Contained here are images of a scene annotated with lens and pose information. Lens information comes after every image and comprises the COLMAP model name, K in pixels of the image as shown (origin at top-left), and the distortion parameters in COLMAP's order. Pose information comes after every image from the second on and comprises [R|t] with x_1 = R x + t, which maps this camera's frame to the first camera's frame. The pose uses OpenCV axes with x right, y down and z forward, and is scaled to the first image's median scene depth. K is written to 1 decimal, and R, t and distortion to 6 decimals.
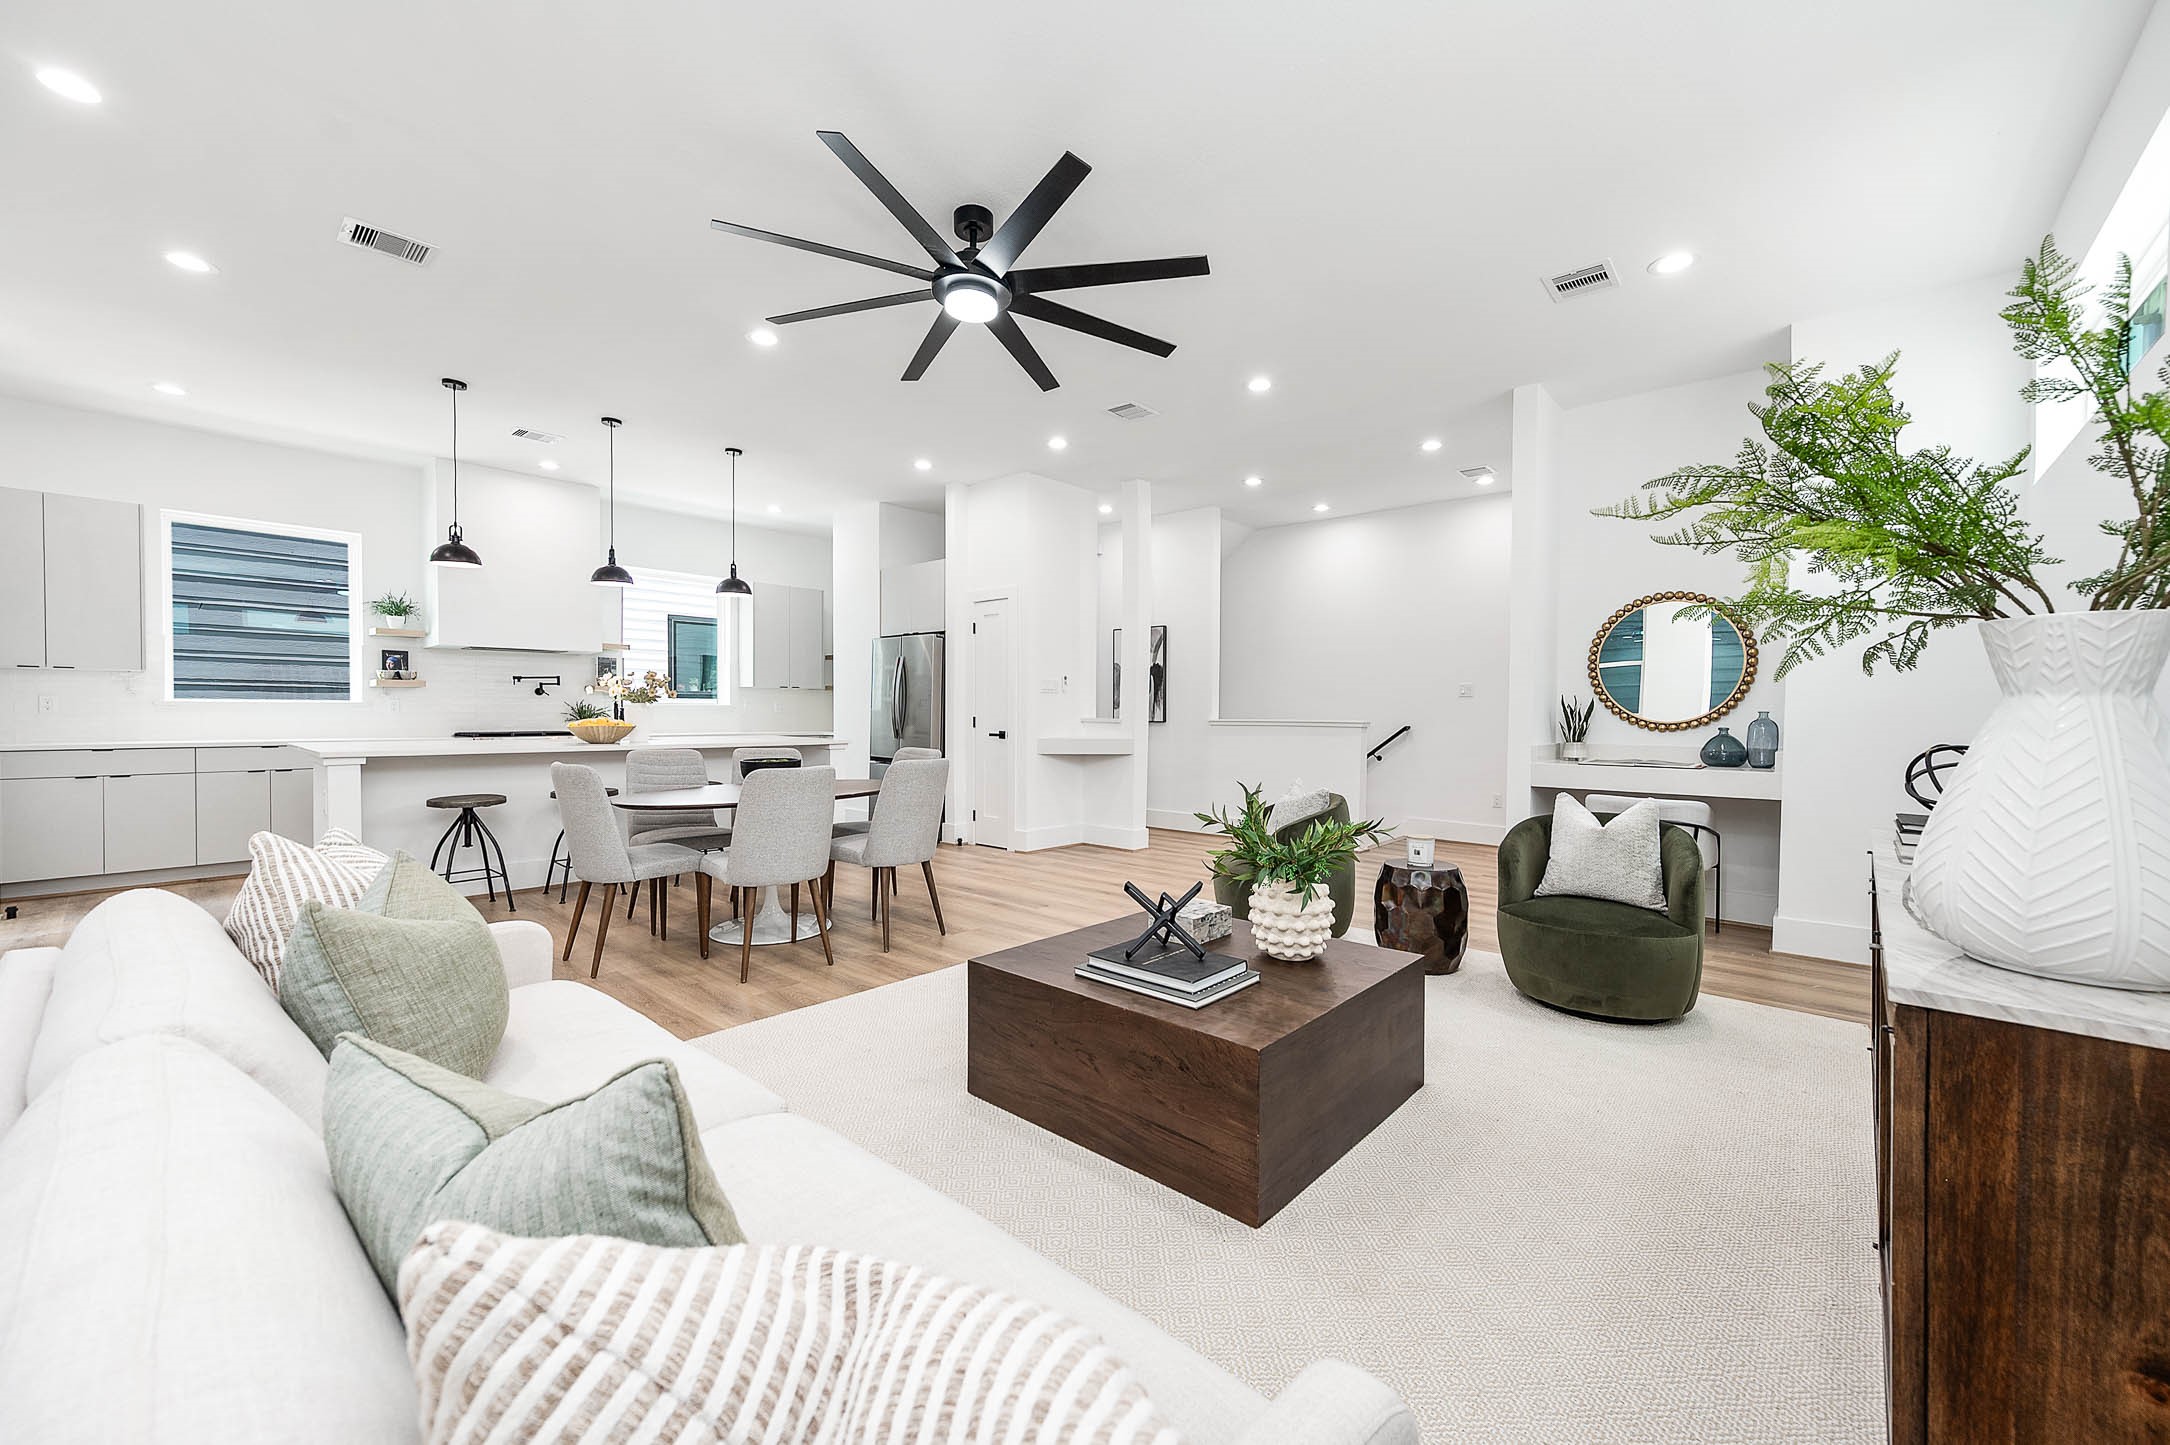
lens RADIAL K [[851.1, 0, 1080.5], [0, 851.1, 731.0], [0, 0, 1]] dist [0.010790, 0.000744]
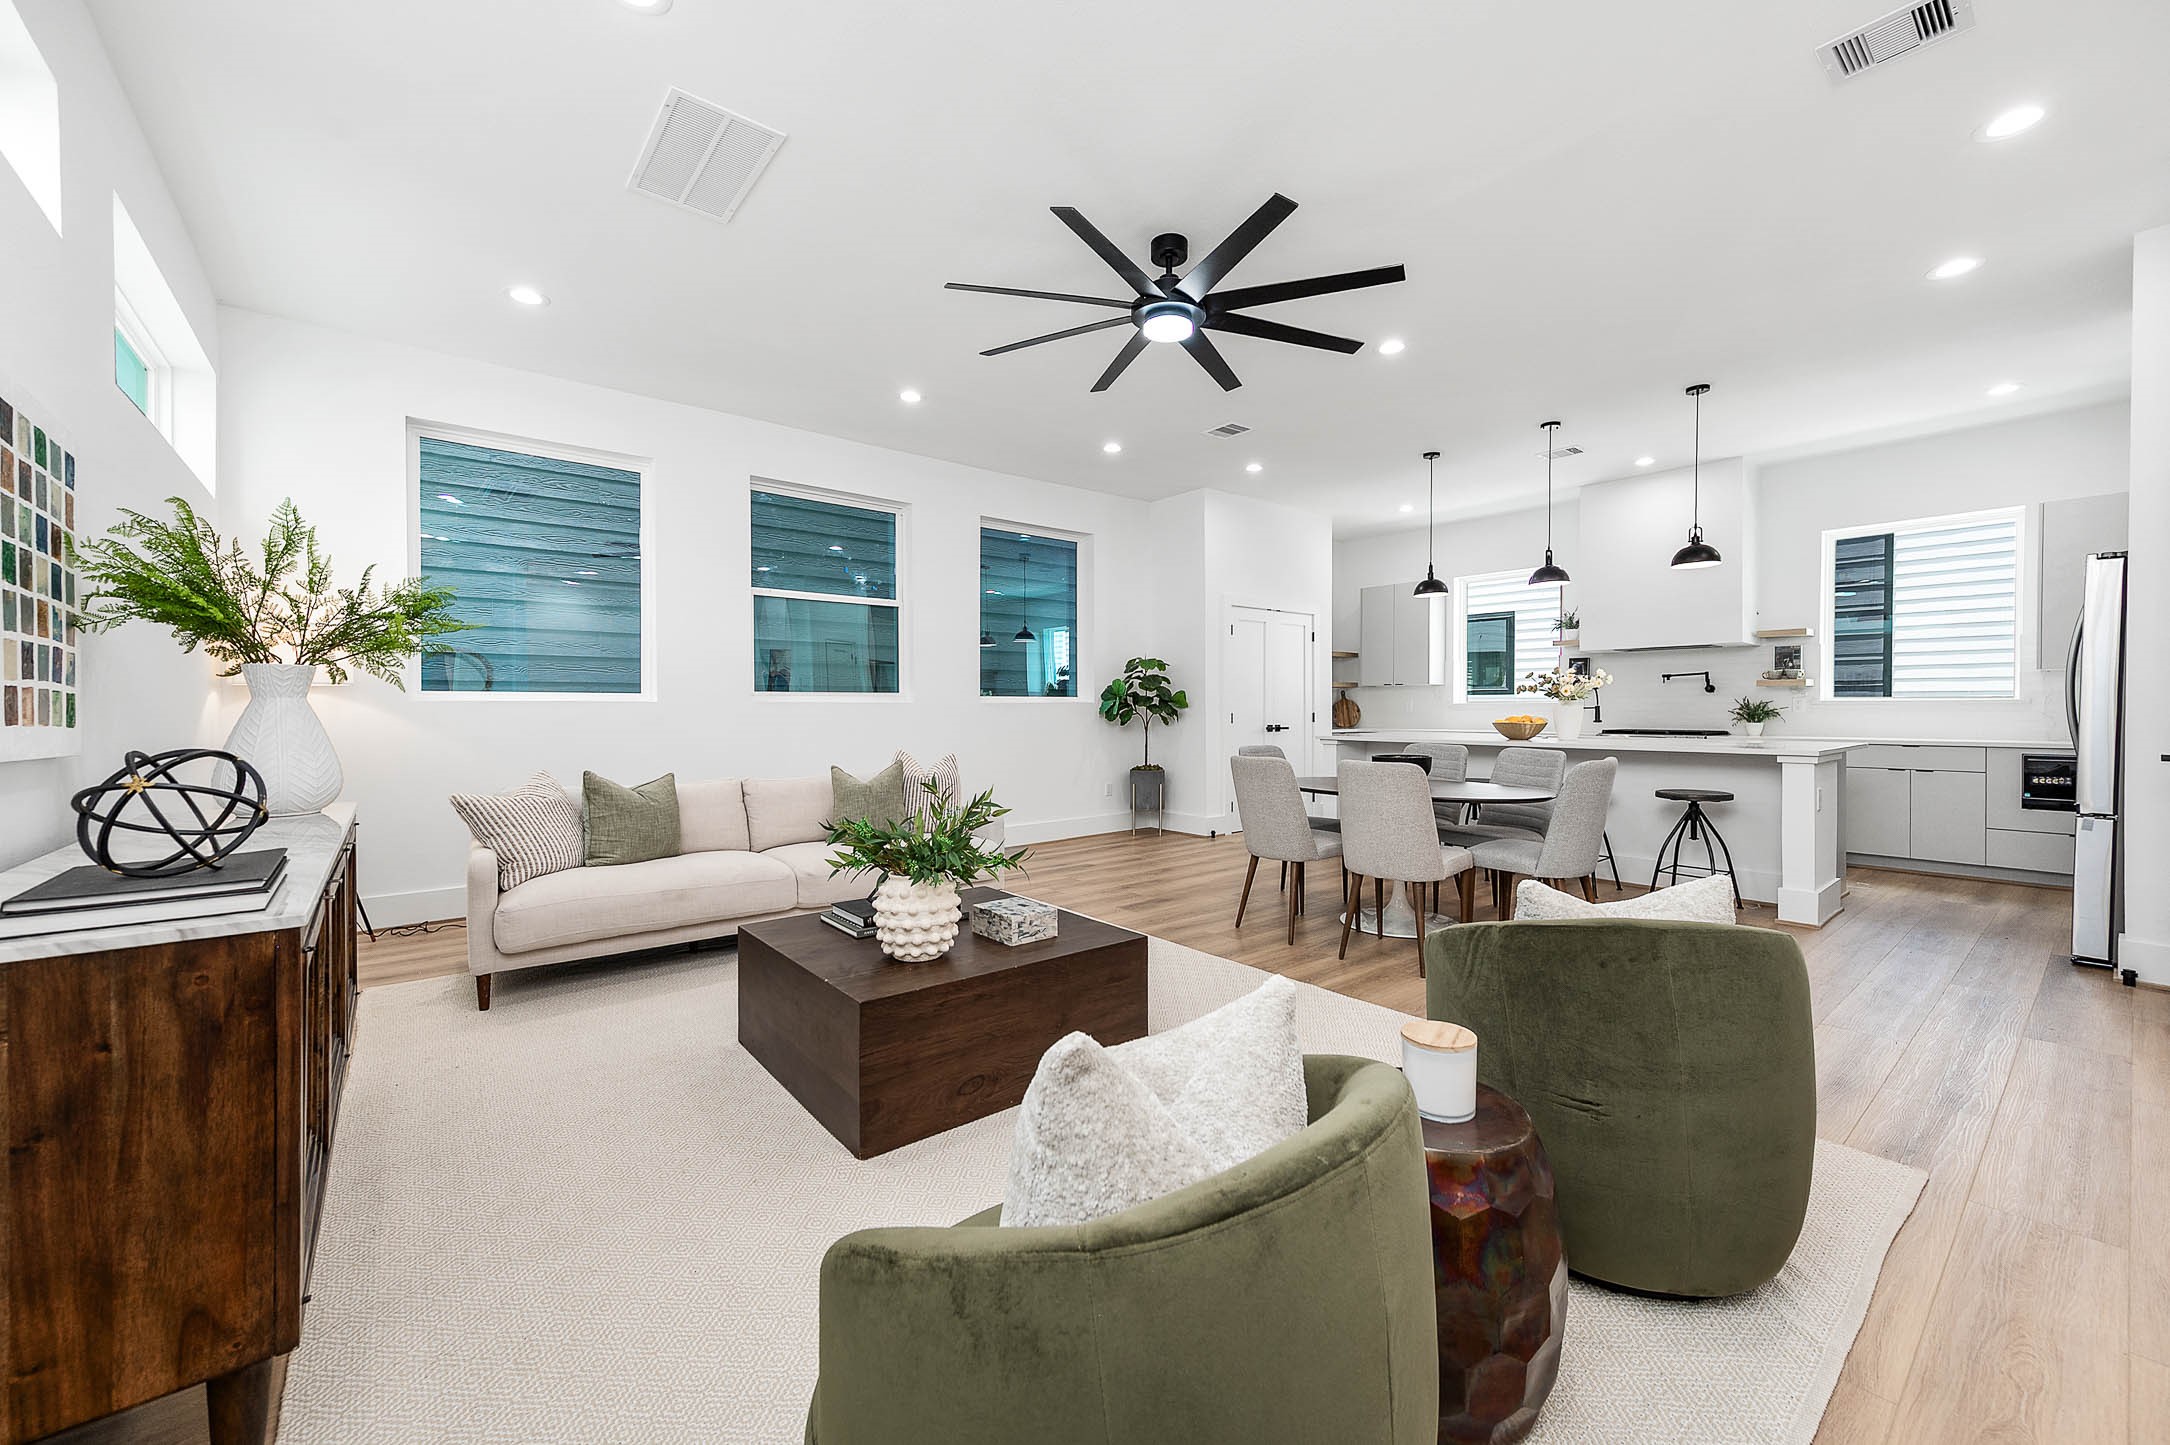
lens RADIAL K [[851.1, 0, 1084.5], [0, 851.1, 713.5], [0, 0, 1]] dist [0.010790, 0.000744]
pose [[-0.161641, 0.000924, -0.986849, 0.608617], [-0.020014, 0.999791, 0.004214, -0.013068], [0.986647, 0.020432, -0.161589, 0.686866]]
